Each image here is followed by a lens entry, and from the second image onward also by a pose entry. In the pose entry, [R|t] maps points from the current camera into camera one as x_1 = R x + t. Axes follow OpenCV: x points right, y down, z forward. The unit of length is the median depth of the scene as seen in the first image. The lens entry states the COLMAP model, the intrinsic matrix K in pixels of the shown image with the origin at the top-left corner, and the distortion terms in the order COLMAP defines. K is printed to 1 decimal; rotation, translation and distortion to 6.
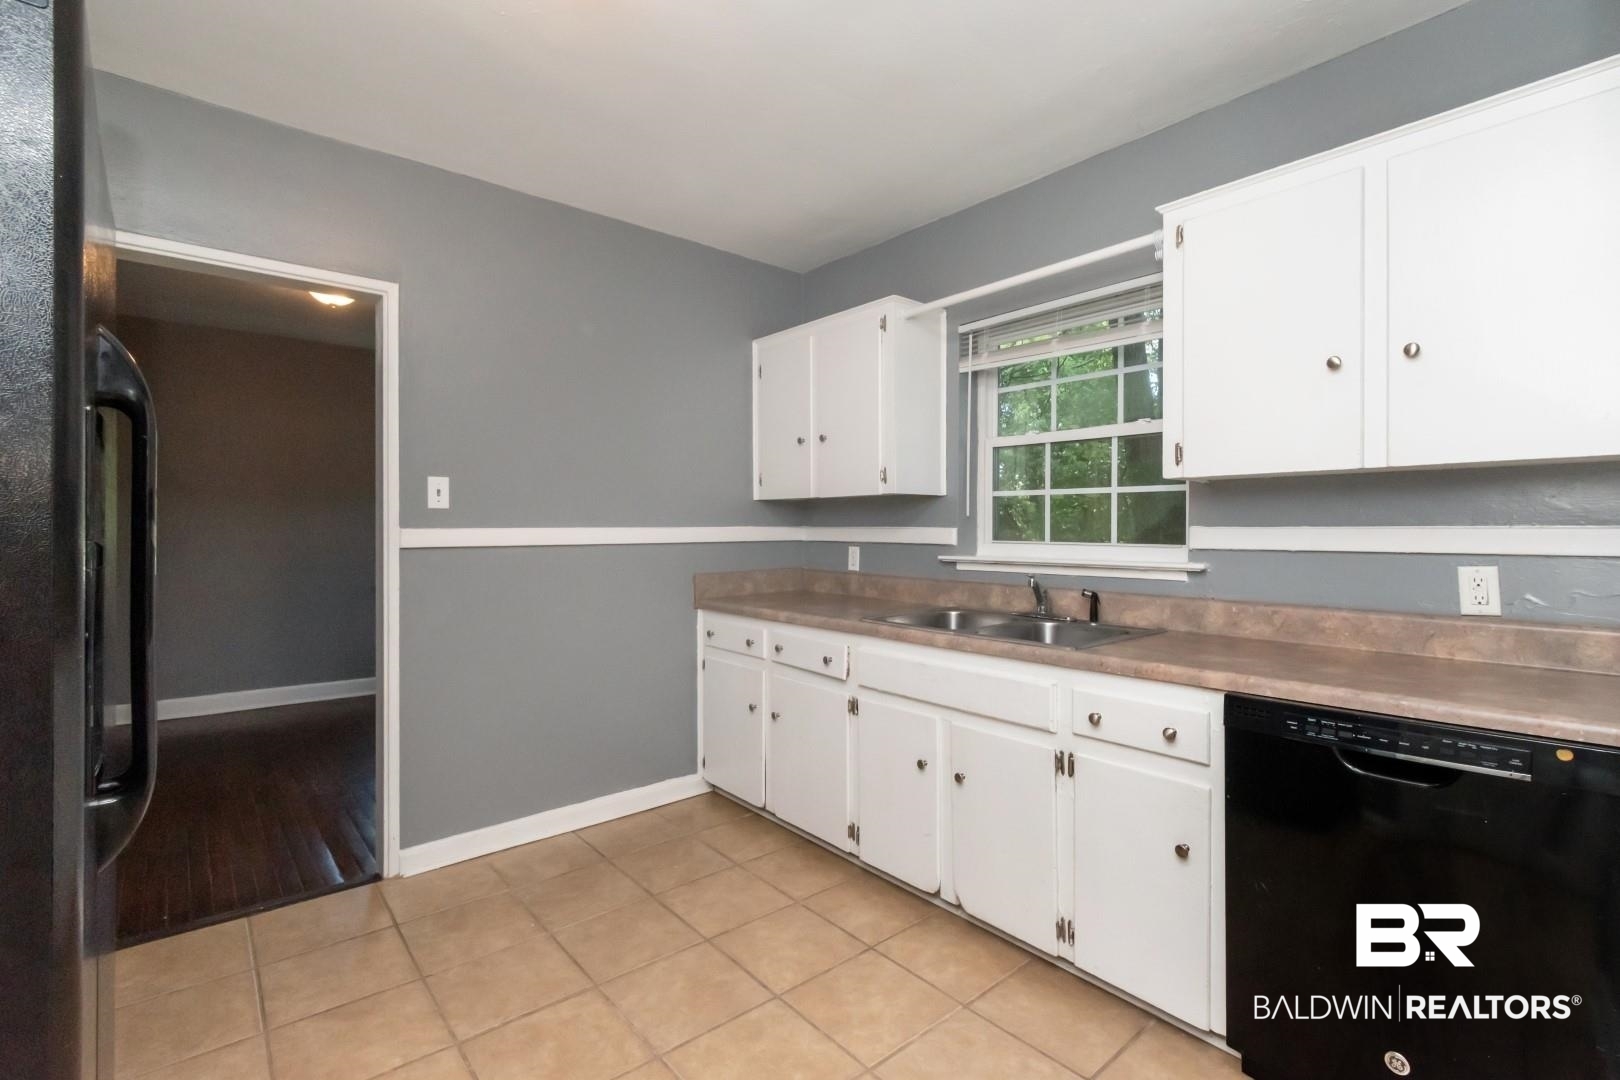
lens RADIAL K [[754.4, 0, 814.7], [0, 754.4, 514.0], [0, 0, 1]] dist [0.006222, -0.000694]
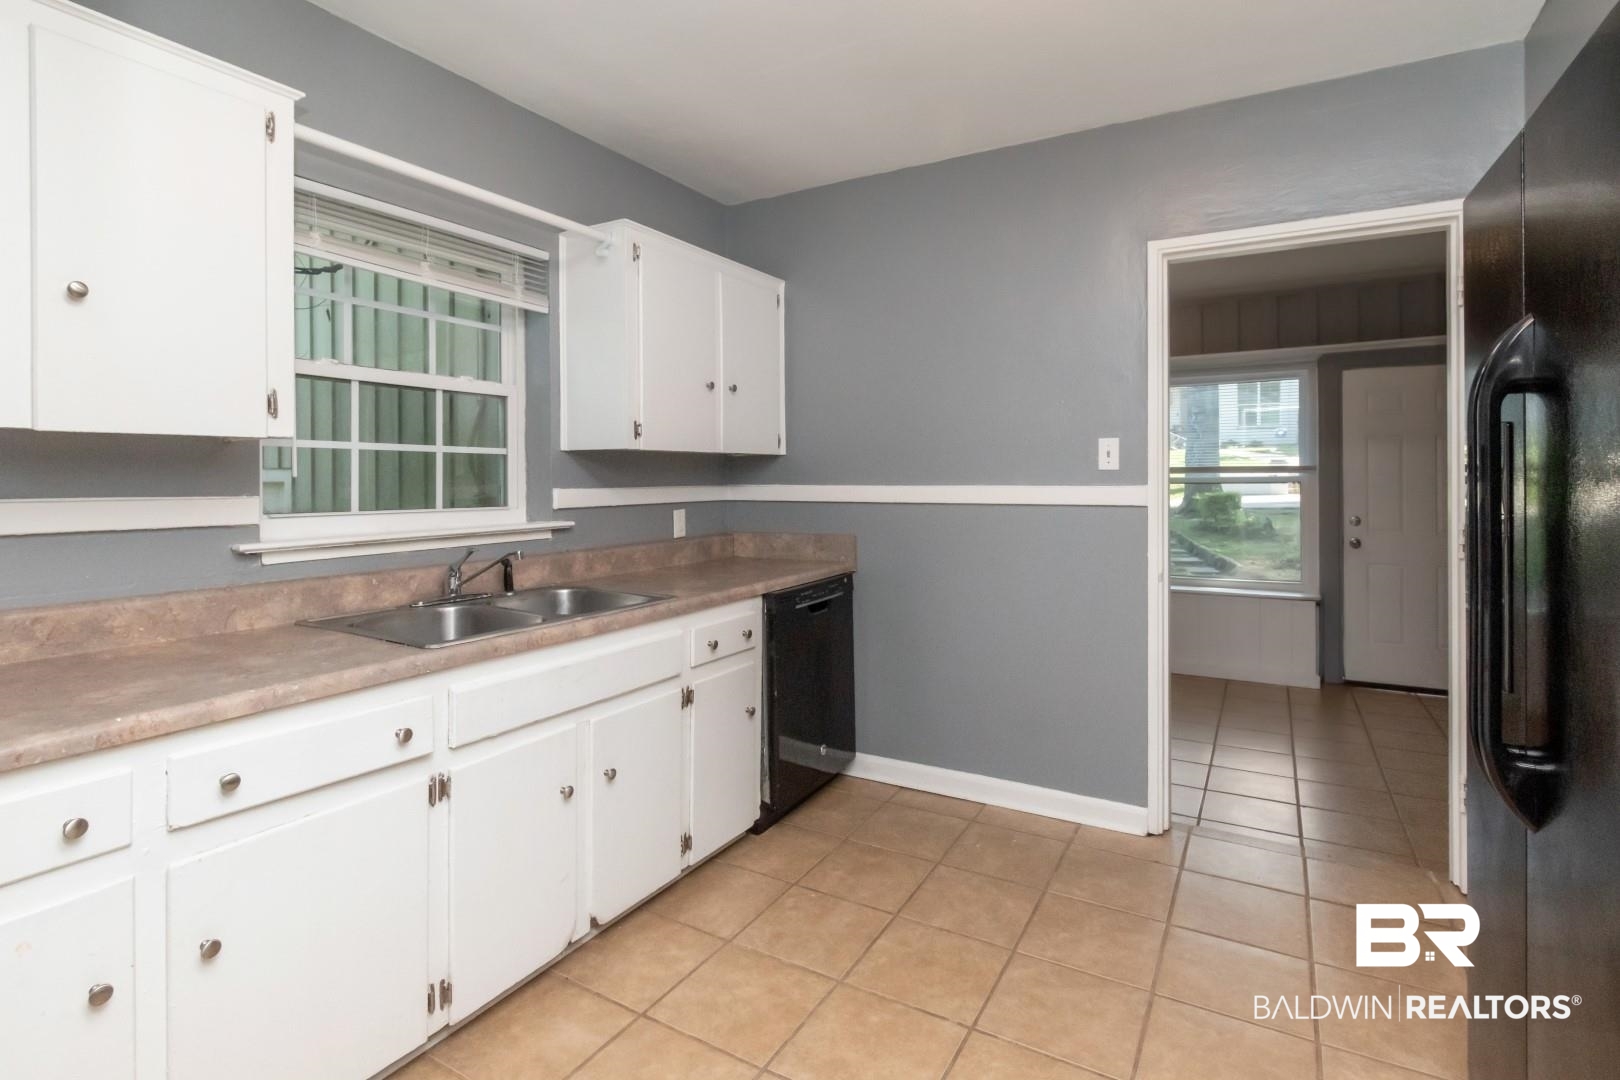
lens RADIAL K [[804.4, 0, 815.7], [0, 804.4, 483.6], [0, 0, 1]] dist [0.004093, -0.001928]
pose [[-0.343617, 0.001020, 0.939109, -0.676909], [-0.004644, 0.999985, -0.002786, 0.009665], [-0.939098, -0.005319, -0.343607, 0.959700]]
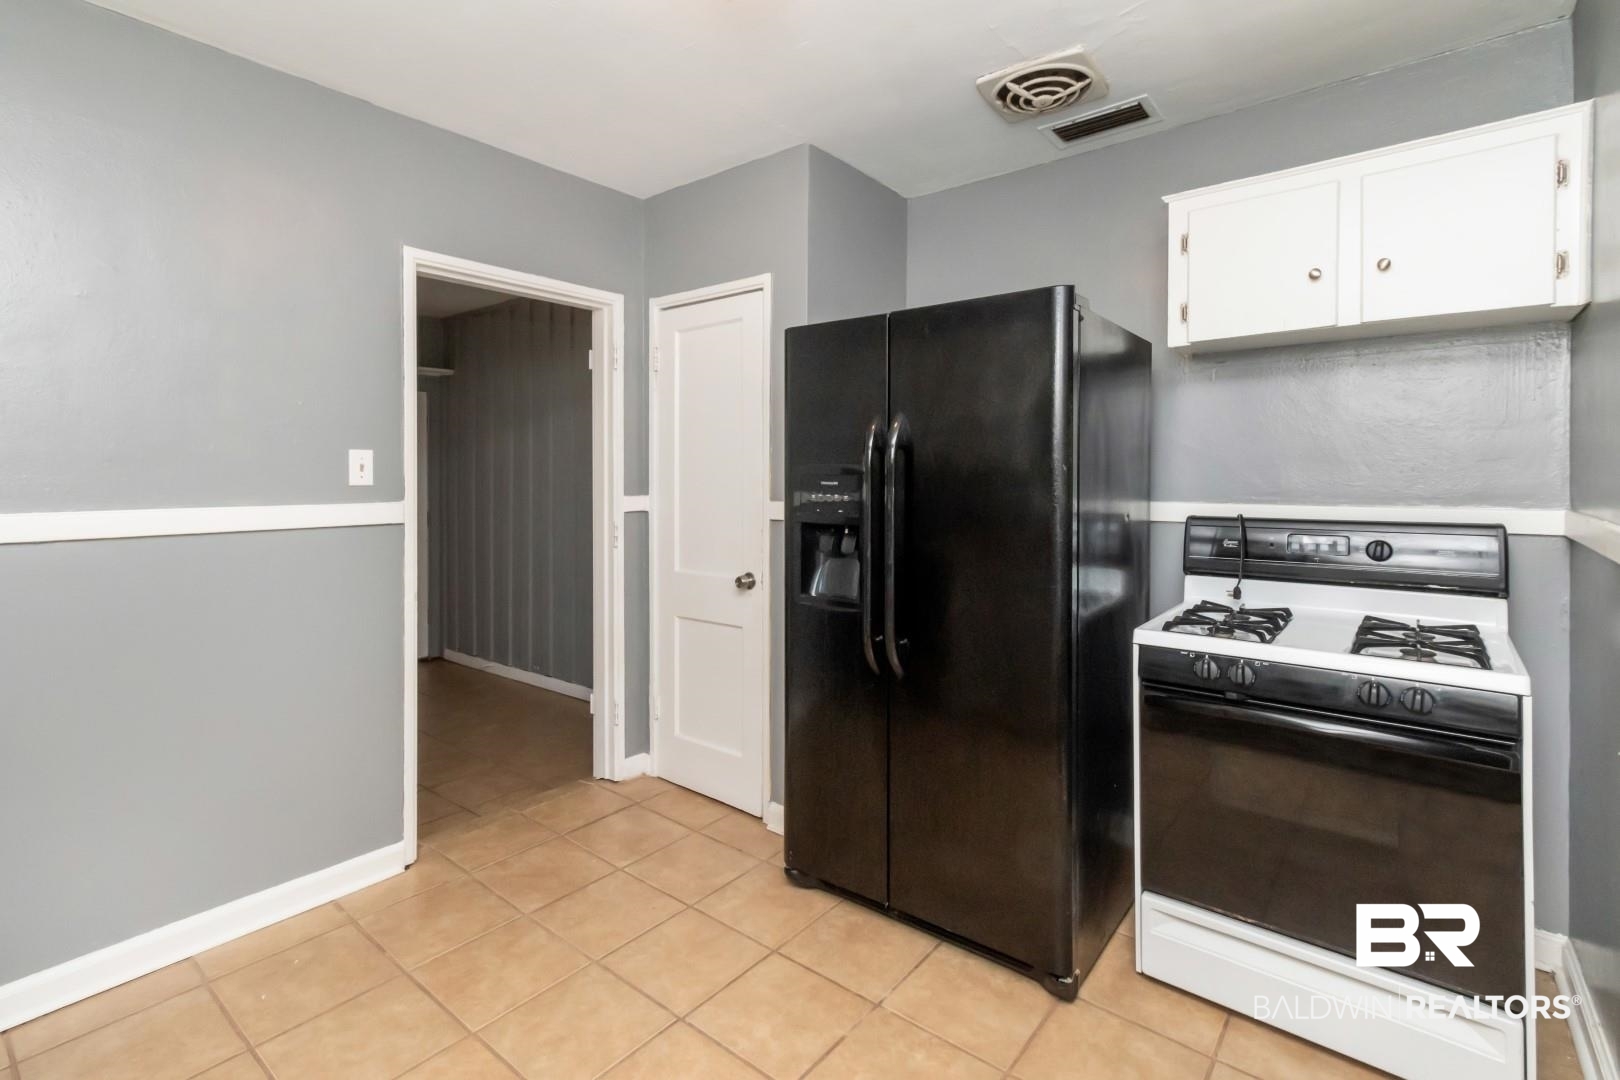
lens RADIAL K [[754.4, 0, 828.2], [0, 754.4, 481.1], [0, 0, 1]] dist [0.006222, -0.000694]
pose [[-0.980496, 0.011646, -0.196196, -0.156716], [0.010851, 0.999928, 0.005129, -0.018189], [0.196242, 0.002900, -0.980551, 1.222889]]
